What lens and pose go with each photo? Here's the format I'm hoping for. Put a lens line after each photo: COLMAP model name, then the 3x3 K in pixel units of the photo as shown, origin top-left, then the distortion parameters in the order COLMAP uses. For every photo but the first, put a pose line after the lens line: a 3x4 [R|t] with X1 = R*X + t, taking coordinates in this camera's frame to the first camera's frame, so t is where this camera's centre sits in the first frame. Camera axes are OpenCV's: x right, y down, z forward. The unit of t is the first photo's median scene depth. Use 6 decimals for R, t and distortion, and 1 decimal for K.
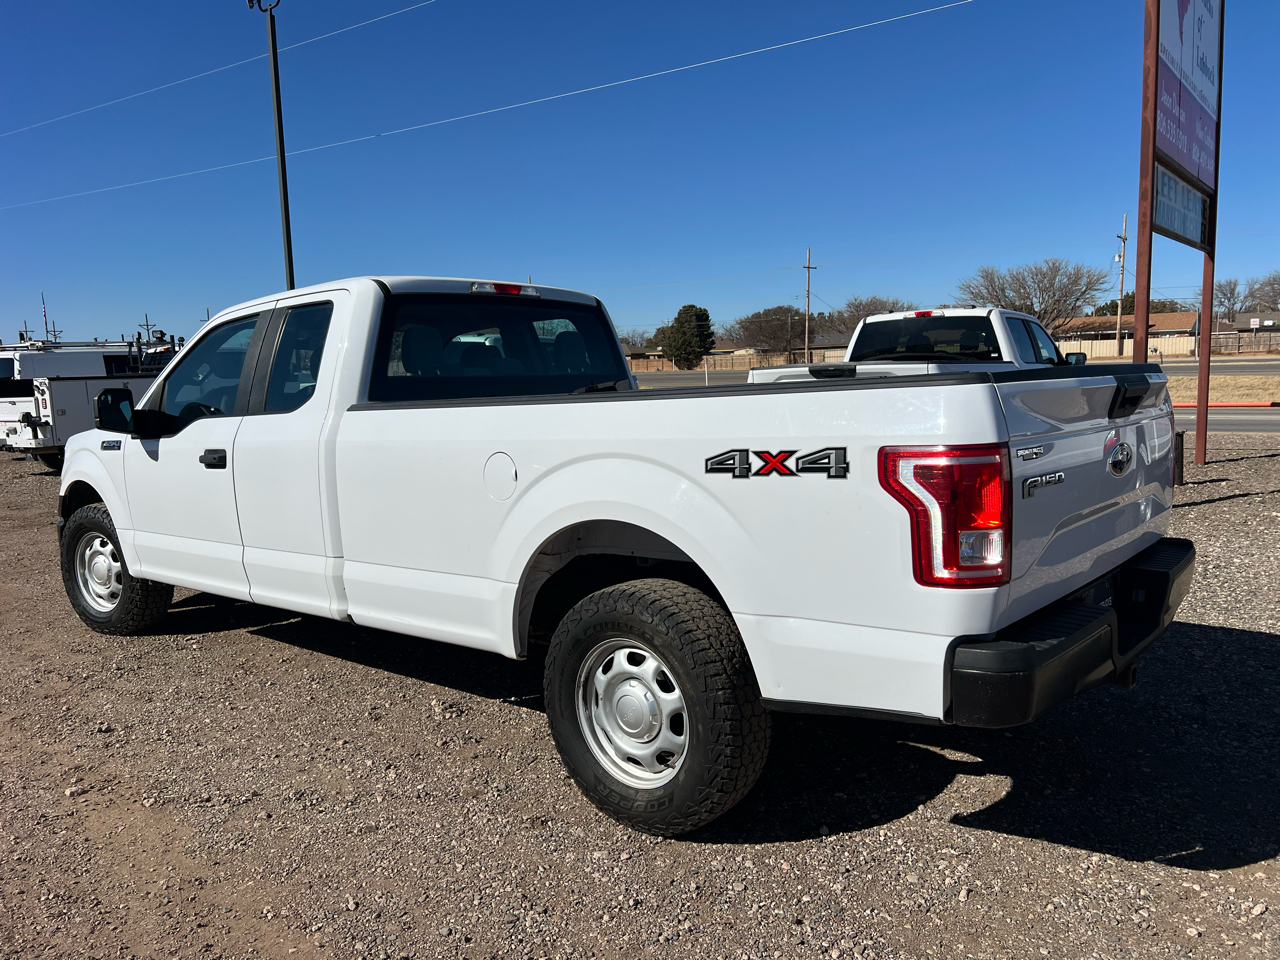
lens RADIAL K [[960.6, 0, 640.7], [0, 960.6, 488.6], [0, 0, 1]] dist [0.057469, -0.072124]
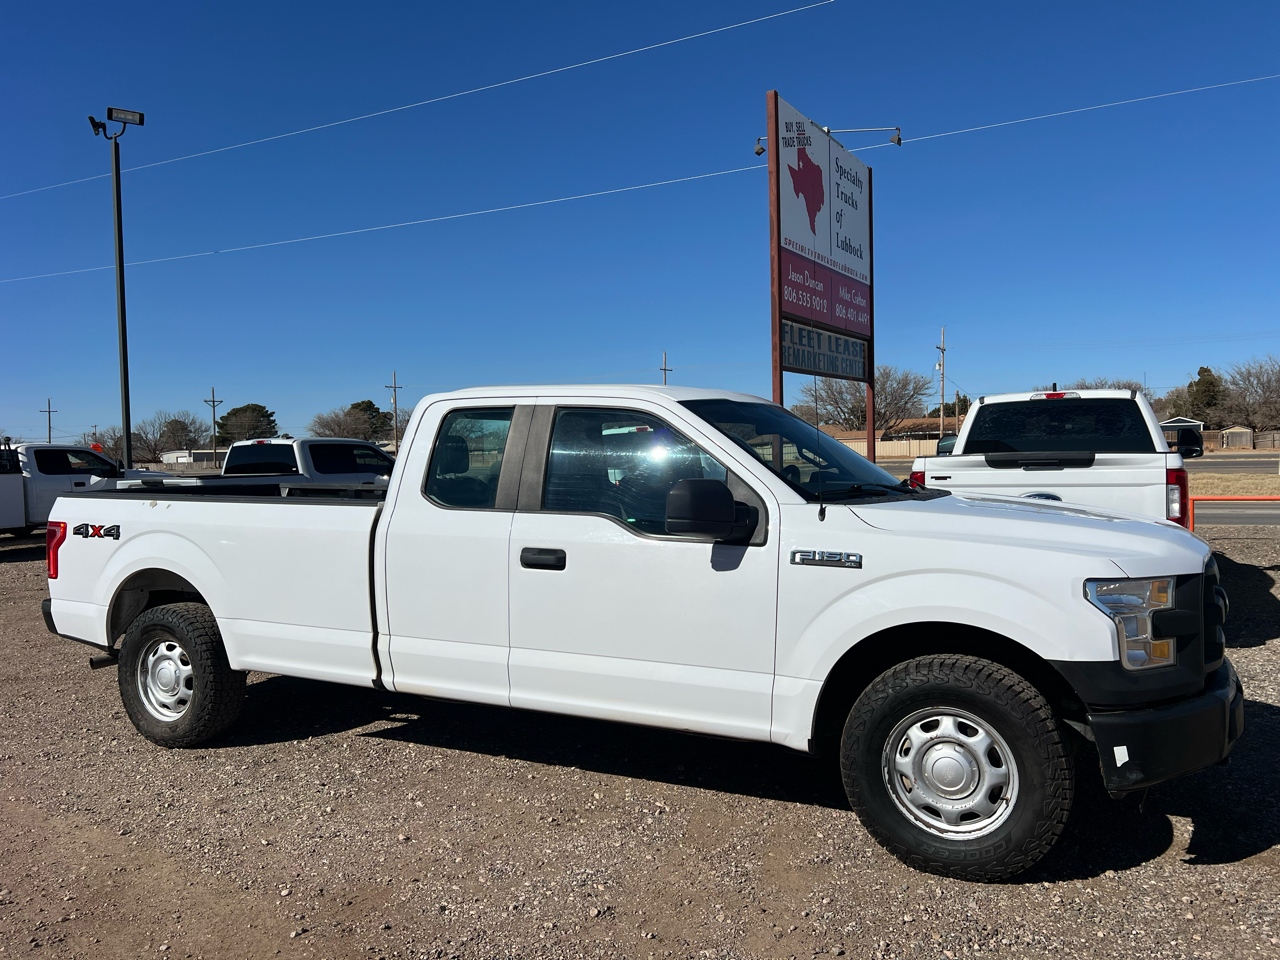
lens RADIAL K [[960.6, 0, 644.6], [0, 960.6, 484.0], [0, 0, 1]] dist [0.057469, -0.072124]
pose [[0.991024, 0.001894, 0.133671, 0.154963], [0.011653, 0.994870, -0.100490, 0.022004], [-0.133175, 0.101145, 0.985918, -0.281397]]
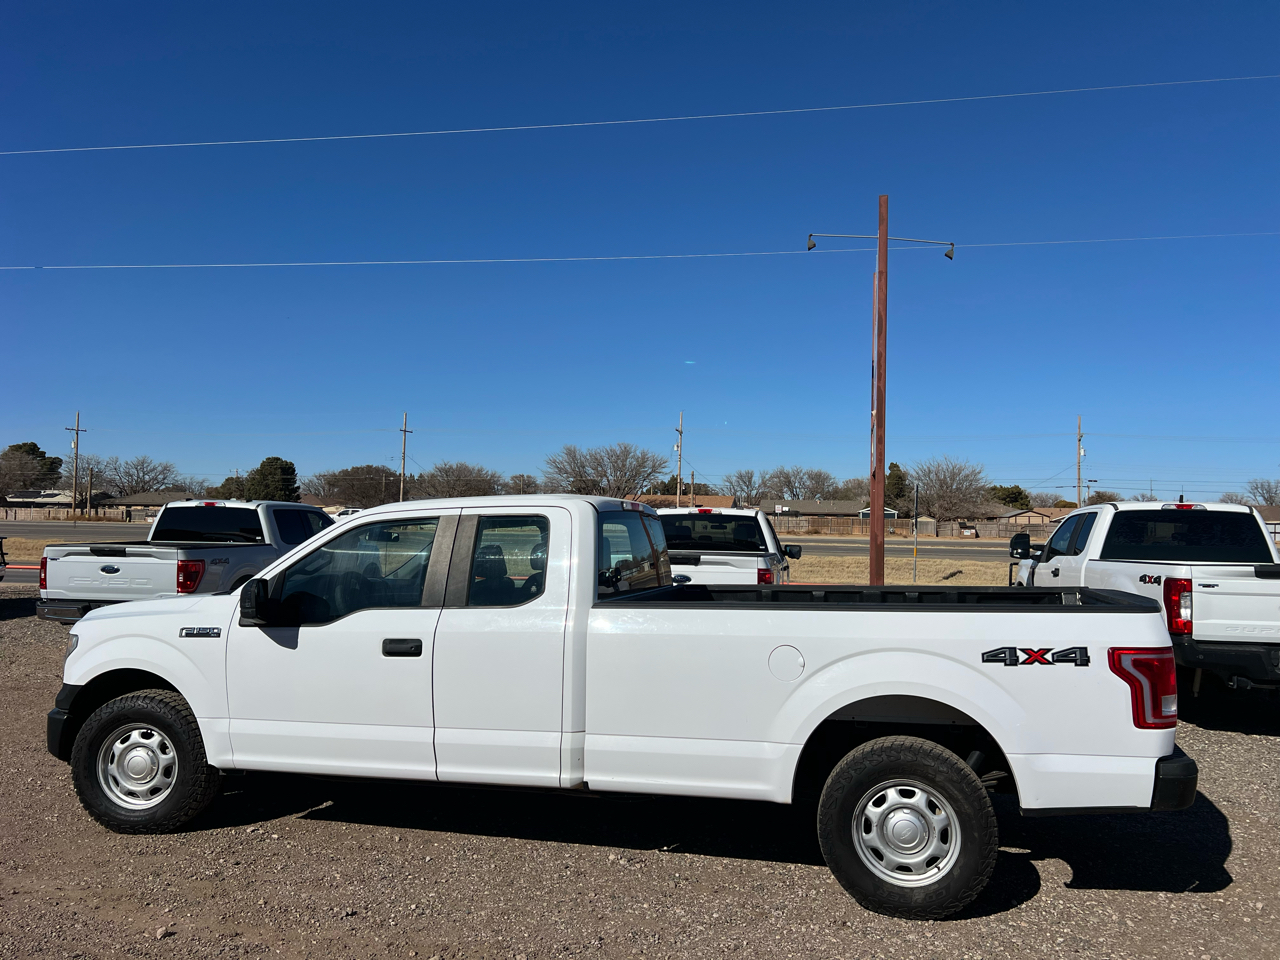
lens RADIAL K [[960.6, 0, 647.9], [0, 960.6, 488.6], [0, 0, 1]] dist [0.057469, -0.072124]
pose [[0.901645, 0.059842, 0.428318, -0.359239], [0.011576, 0.986686, -0.162222, -0.014798], [-0.432323, 0.151224, 0.888948, -0.067267]]
